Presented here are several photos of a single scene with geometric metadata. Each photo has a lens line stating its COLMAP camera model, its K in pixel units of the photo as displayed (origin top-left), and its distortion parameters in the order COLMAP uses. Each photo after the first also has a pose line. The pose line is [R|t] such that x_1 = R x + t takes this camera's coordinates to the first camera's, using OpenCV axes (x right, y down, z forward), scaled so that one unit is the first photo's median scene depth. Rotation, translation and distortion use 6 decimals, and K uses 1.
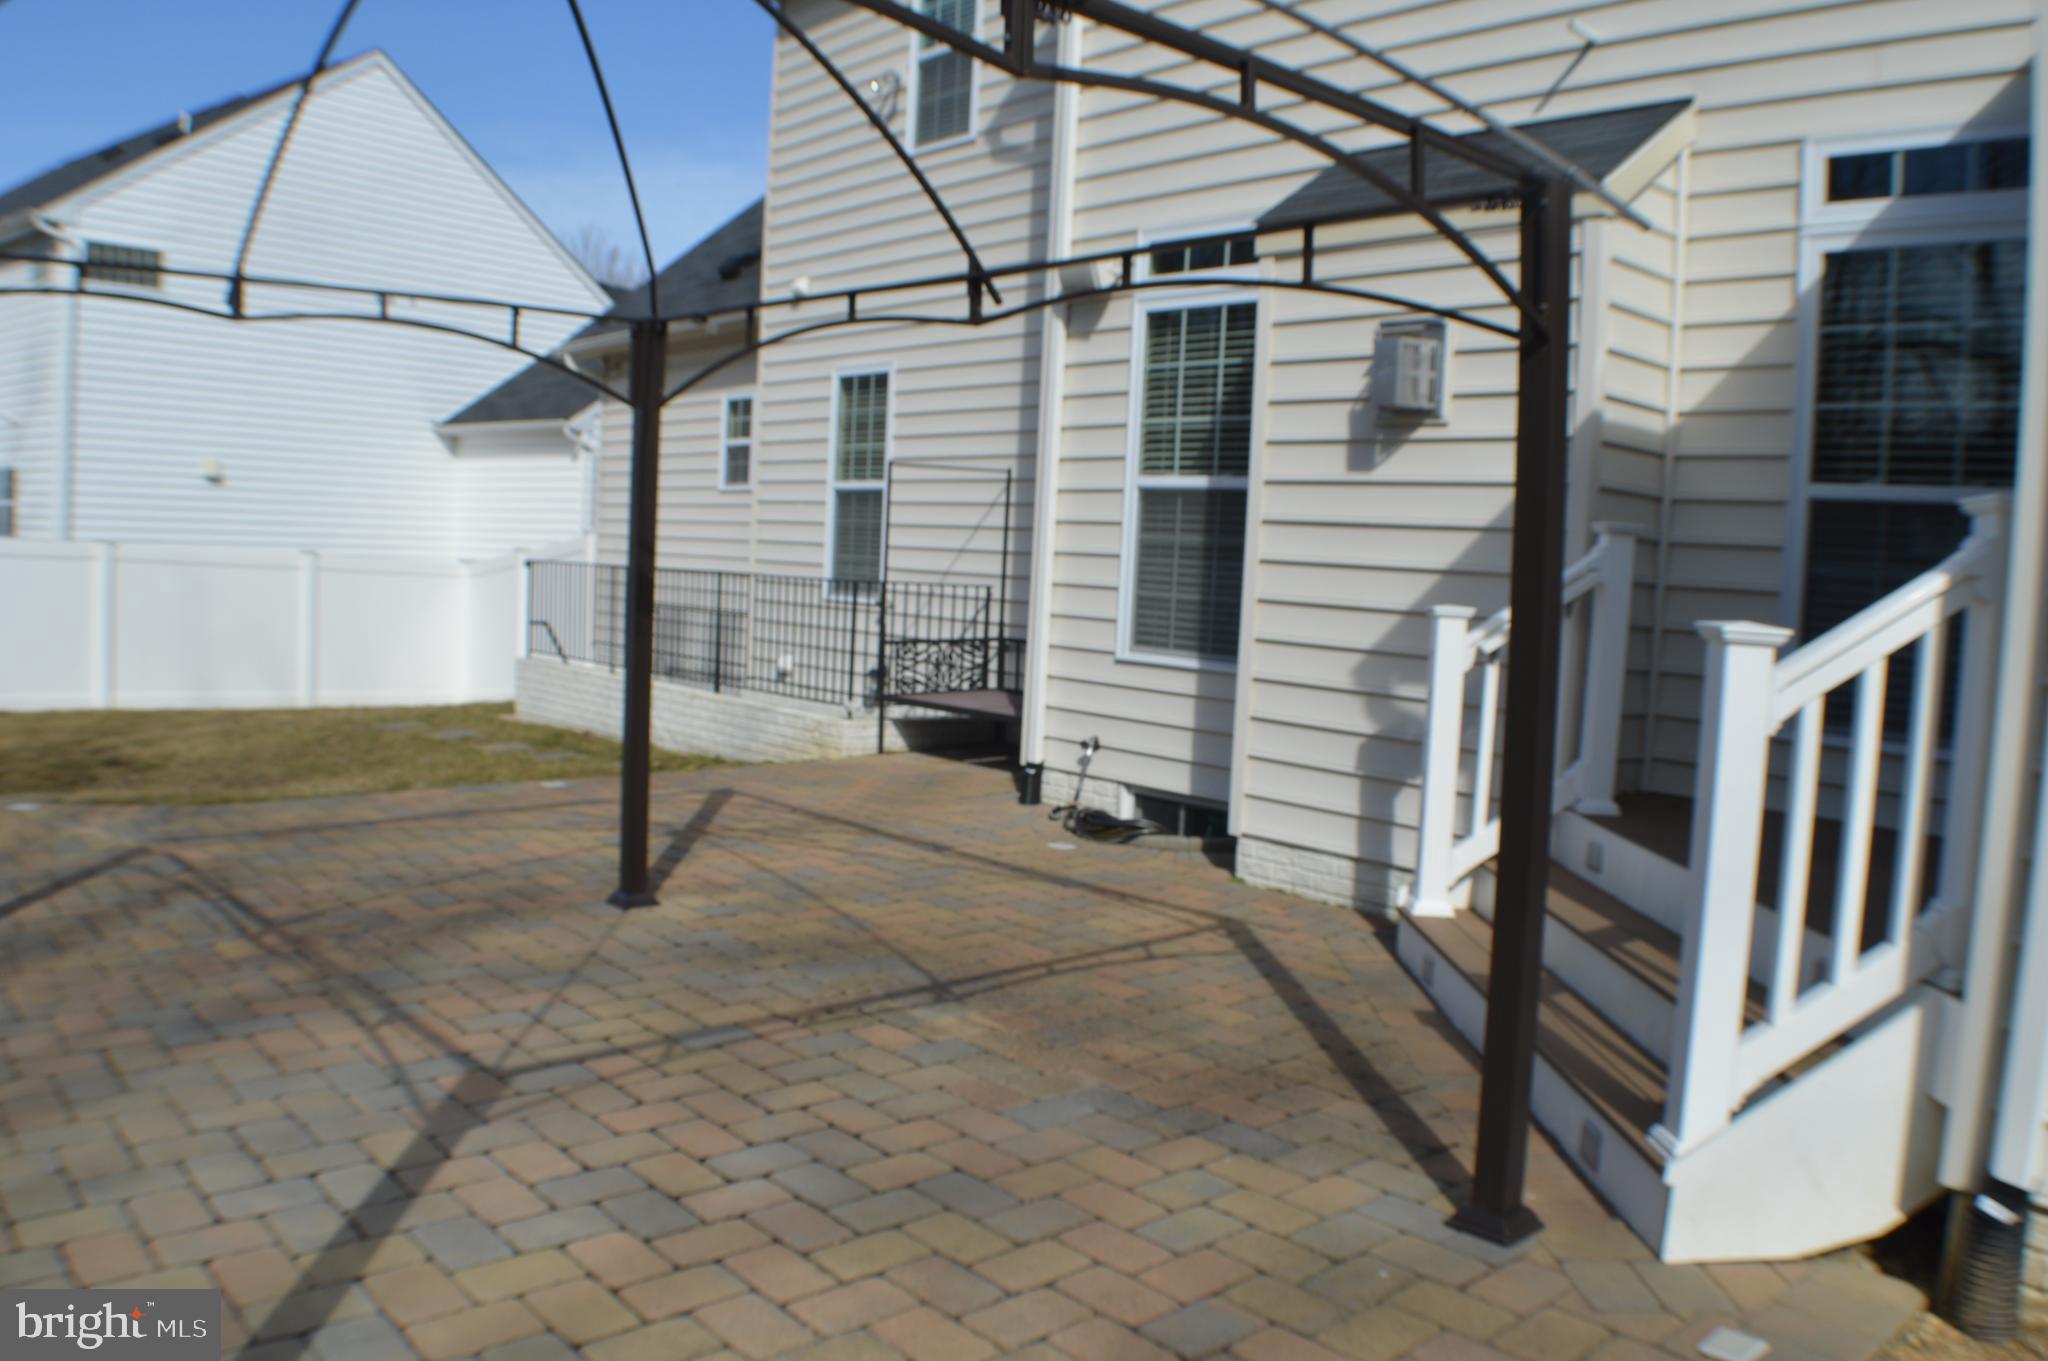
lens RADIAL K [[1577.7, 0, 1024.0], [0, 1577.7, 680.5], [0, 0, 1]] dist [-0.158599, 0.040208]
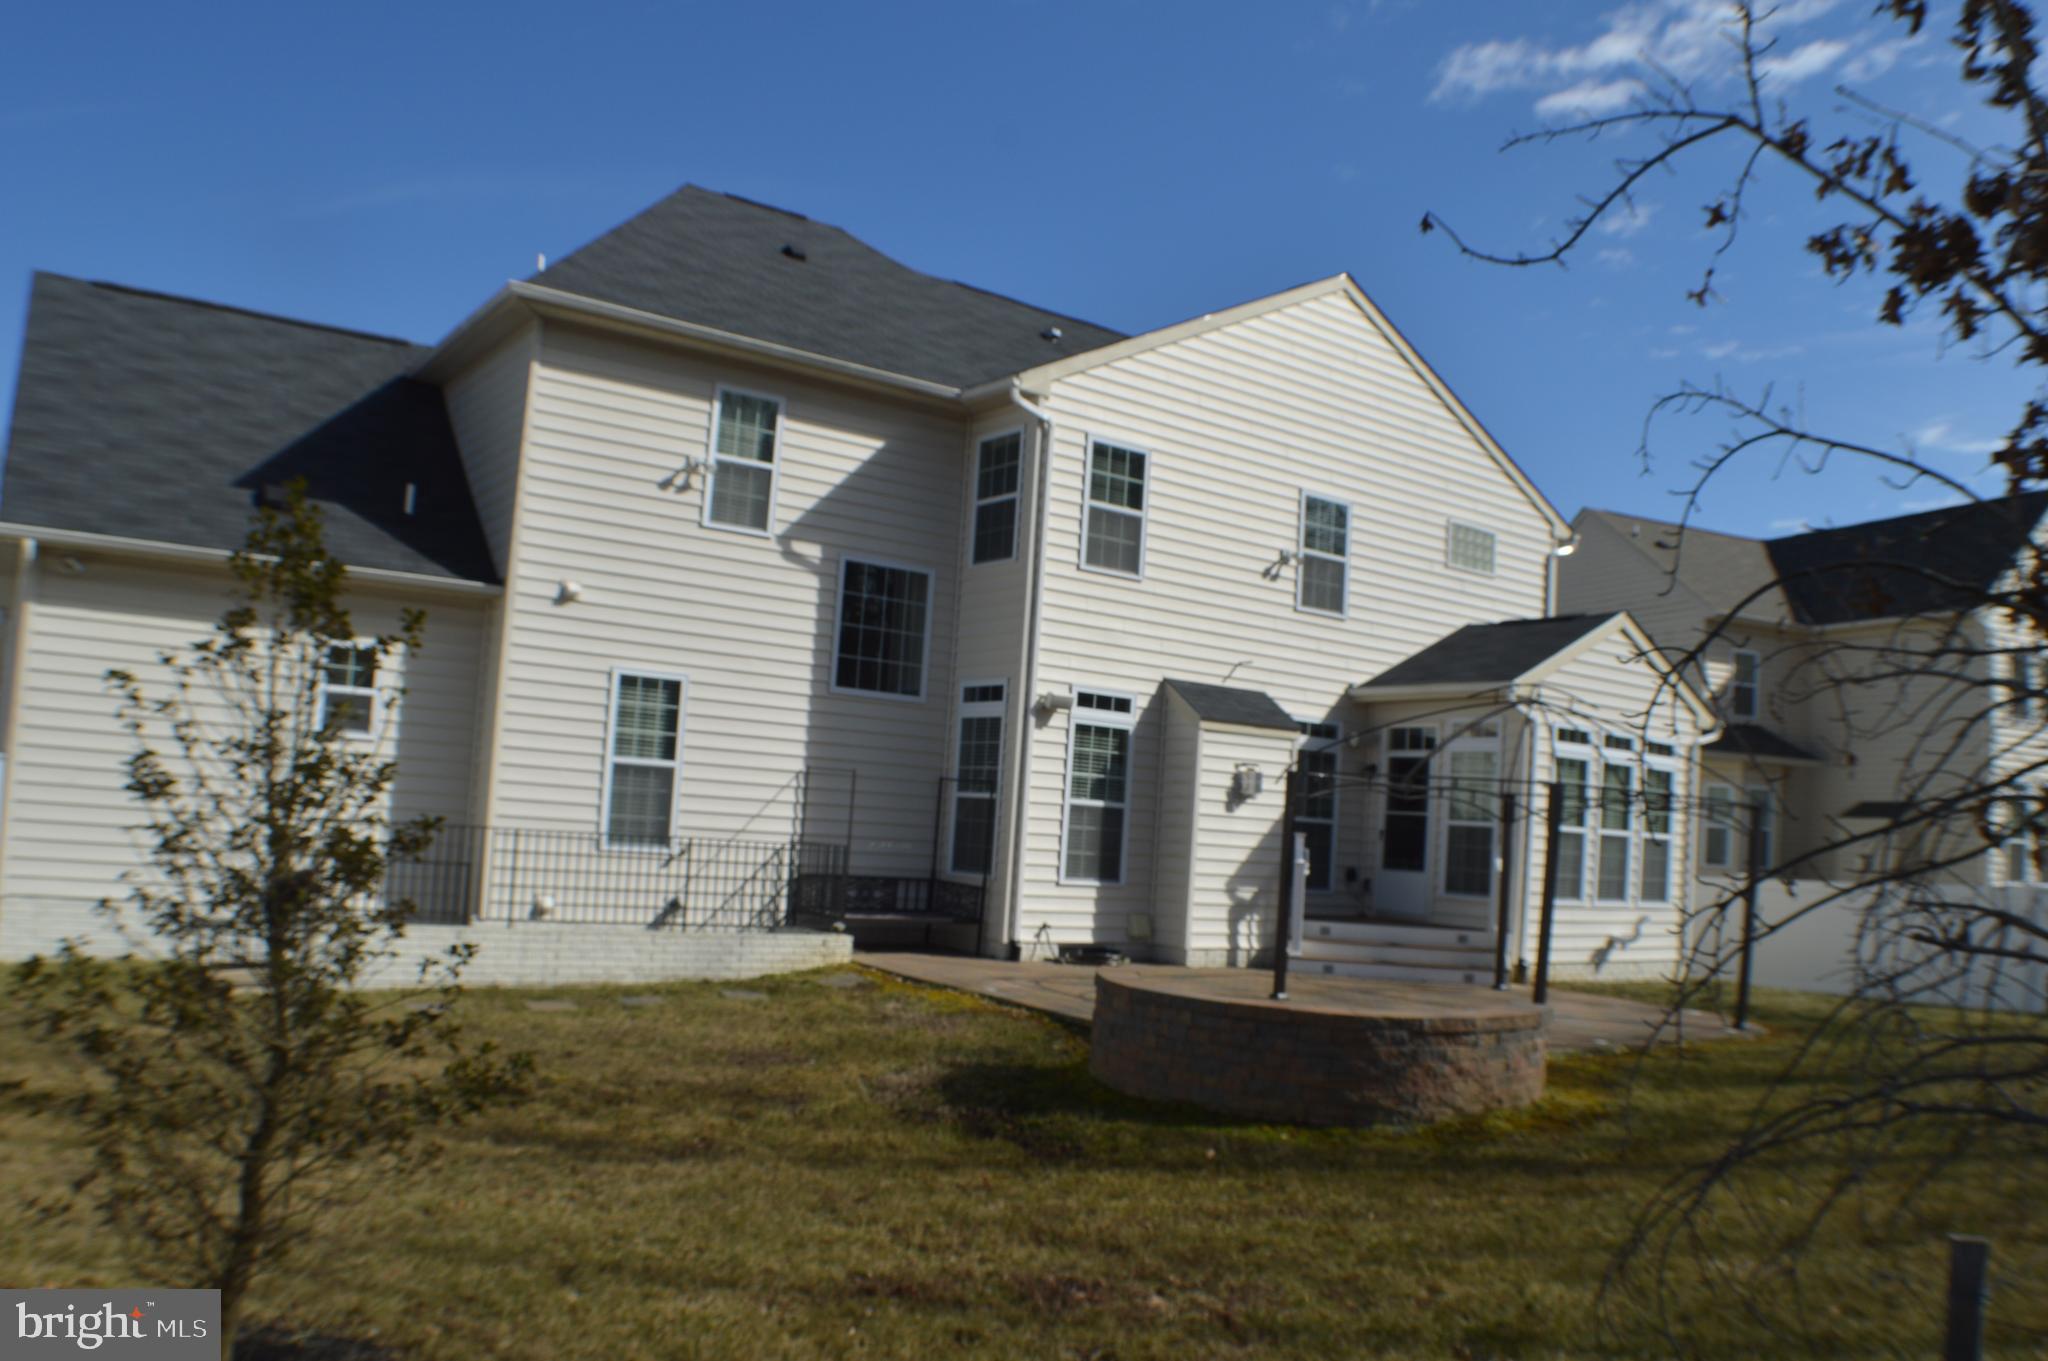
lens RADIAL K [[1577.7, 0, 1024.0], [0, 1577.7, 680.5], [0, 0, 1]] dist [-0.158599, 0.040208]
pose [[0.093490, 0.039167, 0.994850, -2.056494], [0.013847, 0.999078, -0.040635, -0.202720], [-0.995524, 0.017575, 0.092861, 0.849029]]
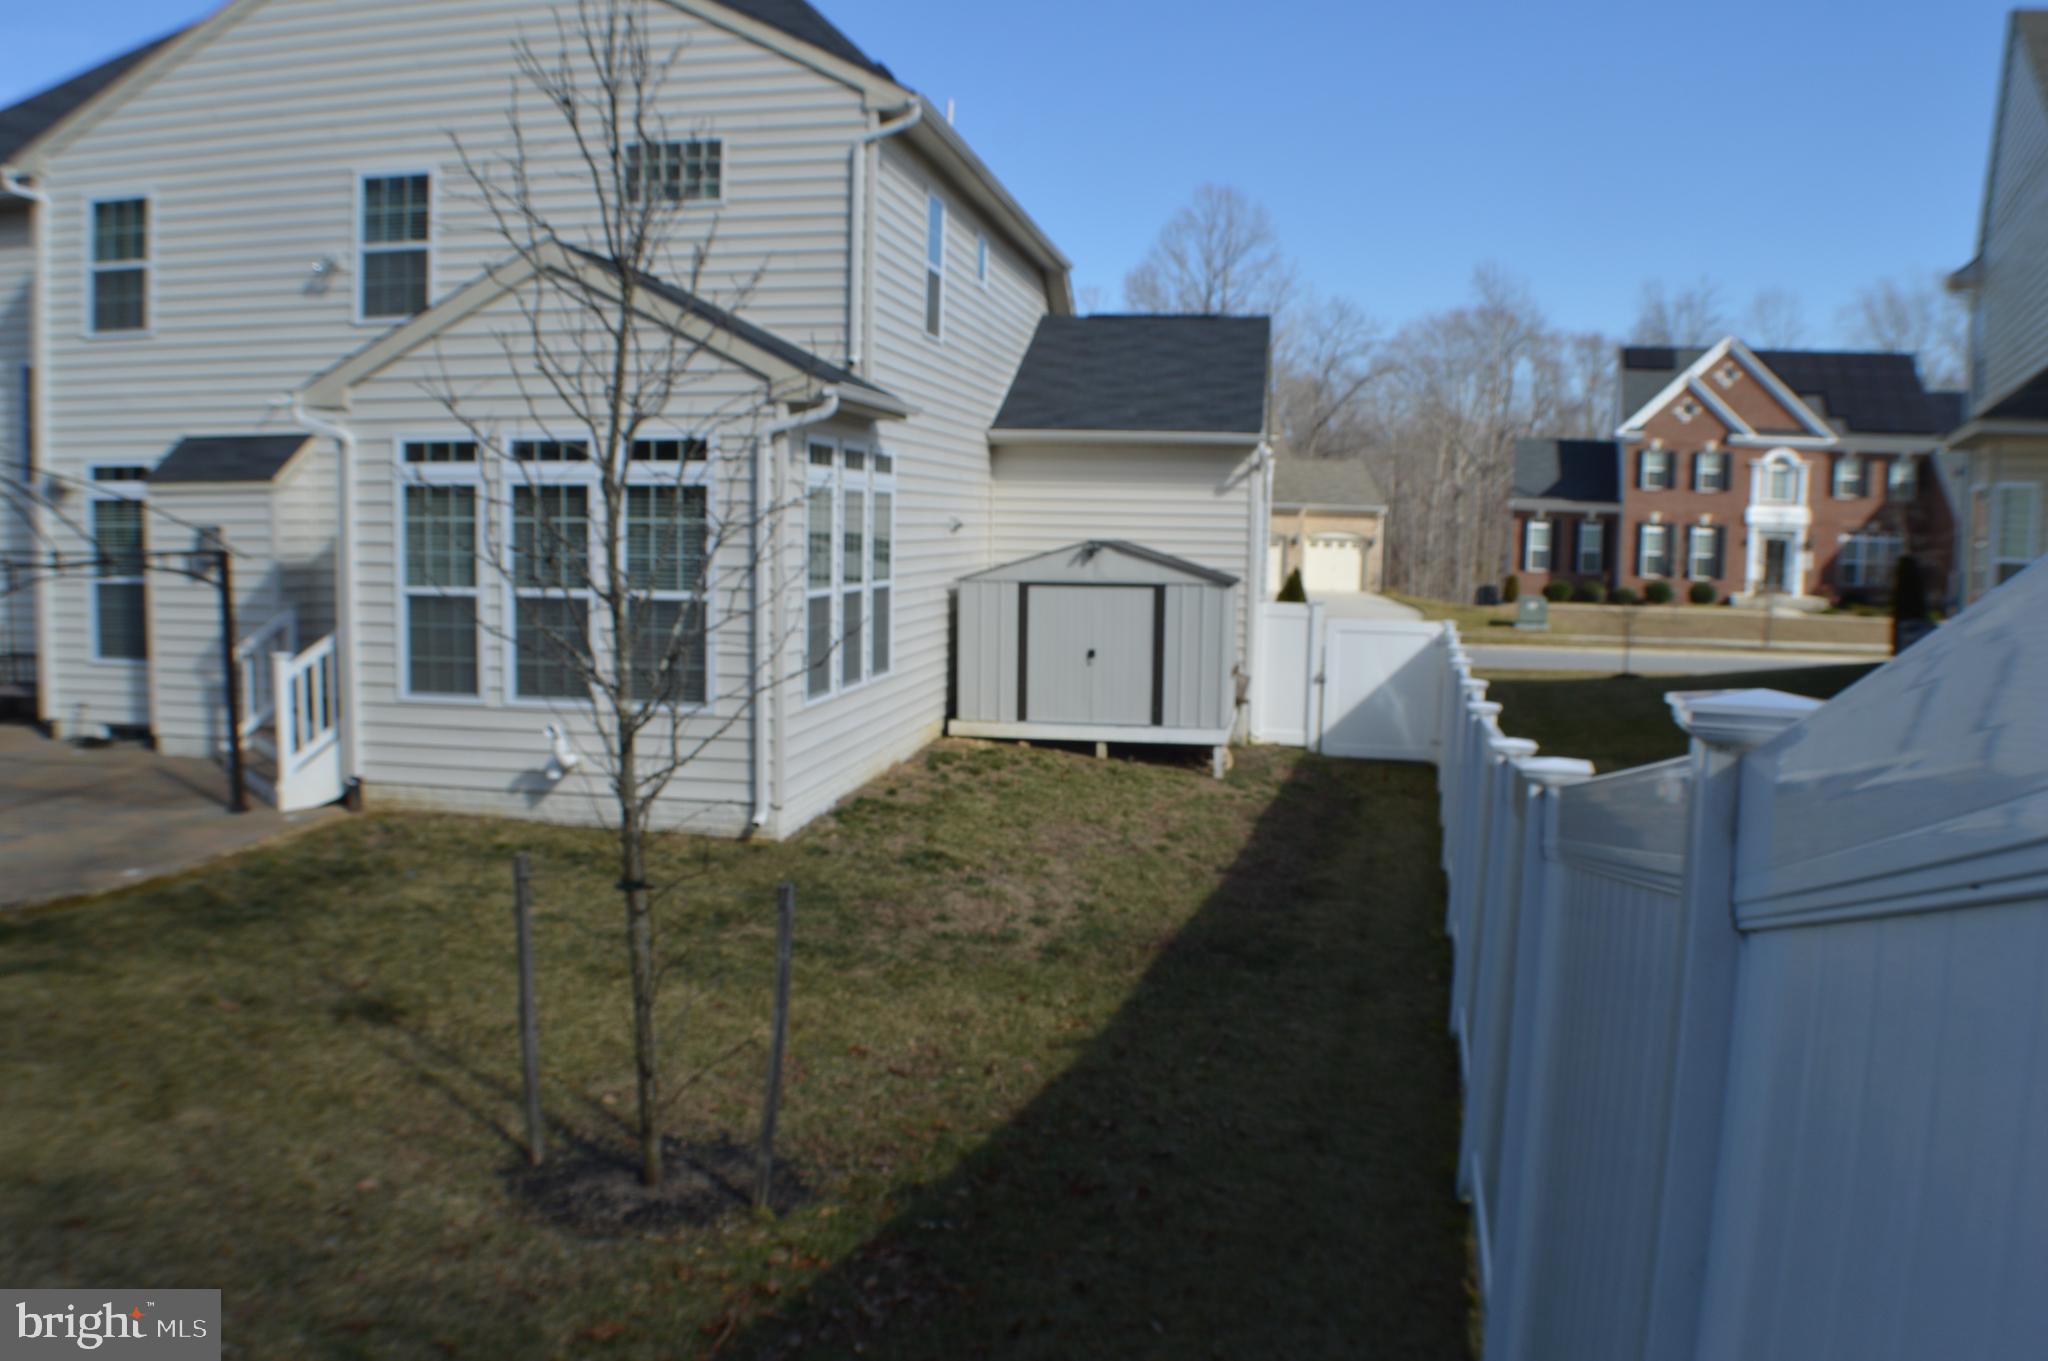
lens RADIAL K [[1577.7, 0, 1024.0], [0, 1577.7, 680.5], [0, 0, 1]] dist [-0.158599, 0.040208]
pose [[0.786340, -0.105259, 0.608761, -0.174248], [0.076153, 0.994378, 0.073567, -0.043605], [-0.613082, -0.011490, 0.789936, -1.323052]]
